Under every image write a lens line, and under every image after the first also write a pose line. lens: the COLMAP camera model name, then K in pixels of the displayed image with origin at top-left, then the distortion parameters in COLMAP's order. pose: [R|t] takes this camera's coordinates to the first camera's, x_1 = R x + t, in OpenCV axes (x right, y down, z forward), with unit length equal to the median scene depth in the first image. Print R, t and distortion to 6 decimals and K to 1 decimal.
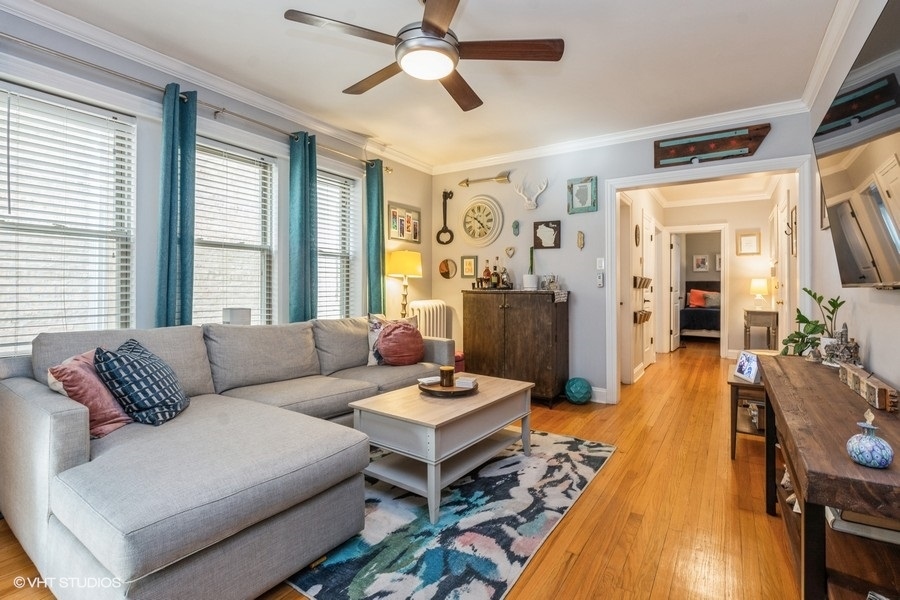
lens RADIAL K [[422.2, 0, 457.4], [0, 422.2, 285.9], [0, 0, 1]] dist [-0.020180, -0.000286]
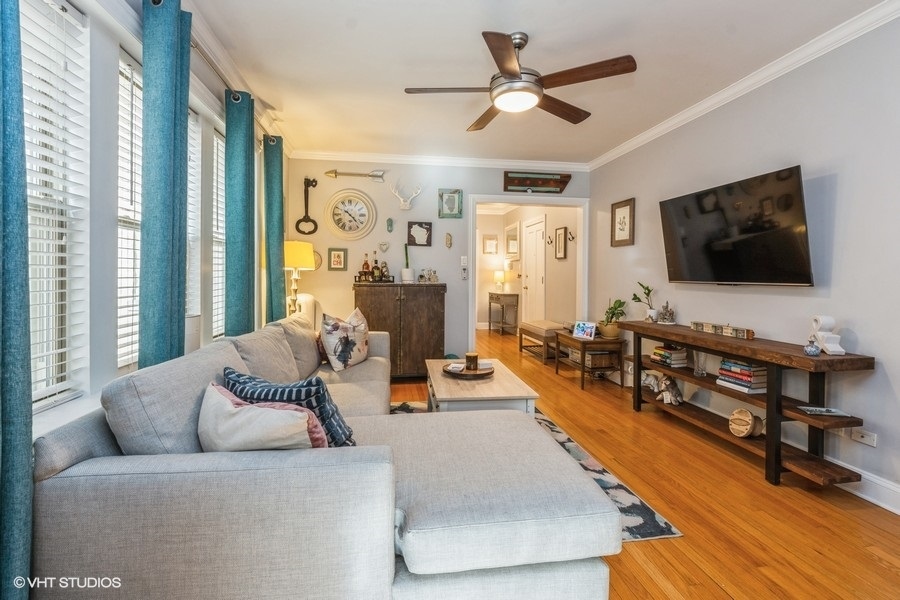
lens RADIAL K [[413.4, 0, 448.8], [0, 413.4, 277.7], [0, 0, 1]] dist [0.000283, -0.000084]
pose [[0.742202, -0.006446, 0.670145, -0.557626], [-0.003515, 0.999903, 0.013511, -0.020667], [-0.670167, -0.012383, 0.742107, 0.133066]]
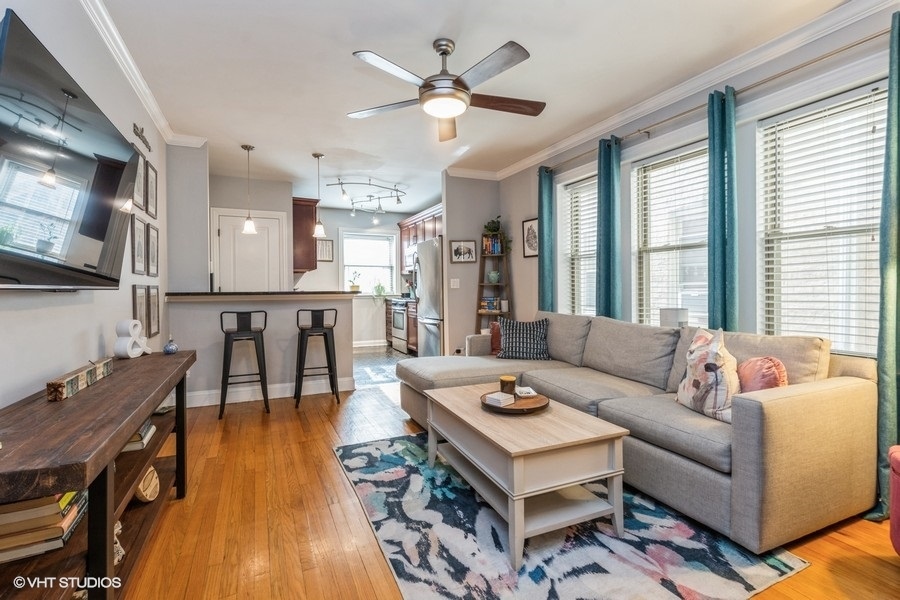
lens RADIAL K [[410.8, 0, 449.5], [0, 410.8, 294.8], [0, 0, 1]] dist [0.000803, -0.000038]
pose [[-0.529690, 0.012522, -0.848099, 0.526497], [0.010568, 0.999911, 0.008163, 0.005261], [0.848126, -0.004639, -0.529775, 0.911814]]
